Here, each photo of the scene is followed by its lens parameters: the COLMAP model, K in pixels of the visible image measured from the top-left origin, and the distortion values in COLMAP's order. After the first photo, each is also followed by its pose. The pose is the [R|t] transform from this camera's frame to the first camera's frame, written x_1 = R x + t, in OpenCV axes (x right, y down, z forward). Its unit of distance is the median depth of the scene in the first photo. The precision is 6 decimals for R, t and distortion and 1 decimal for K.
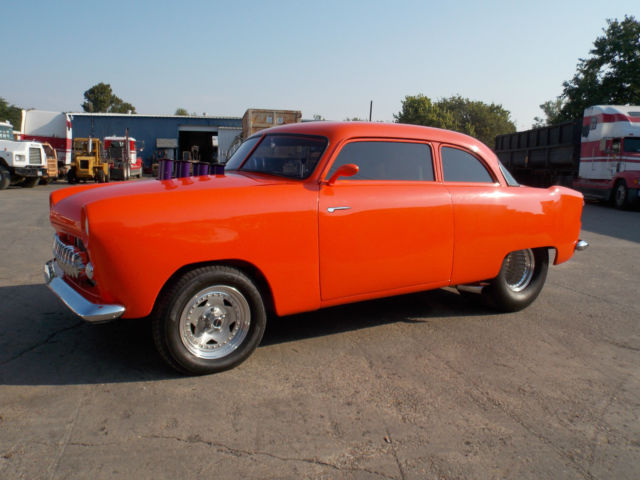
lens RADIAL K [[549.8, 0, 321.4], [0, 549.8, 241.8], [0, 0, 1]] dist [-0.032279, -0.000310]
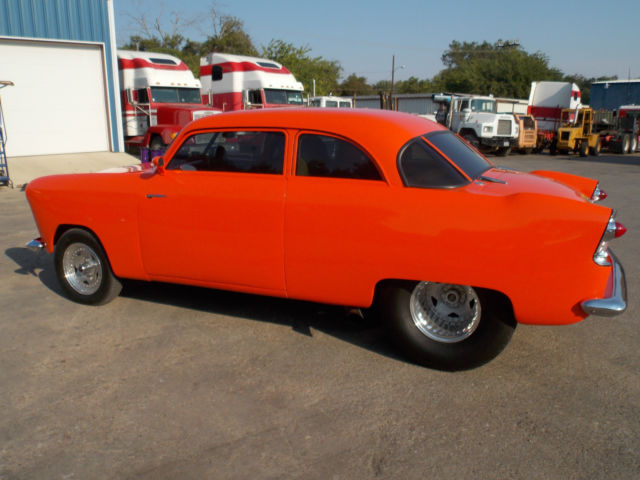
lens RADIAL K [[549.8, 0, 321.4], [0, 549.8, 241.8], [0, 0, 1]] dist [-0.032279, -0.000310]
pose [[0.539433, 0.170048, -0.824679, 1.113846], [-0.122362, 0.984830, 0.123033, -0.139930], [0.833090, 0.034541, 0.552058, 0.667782]]
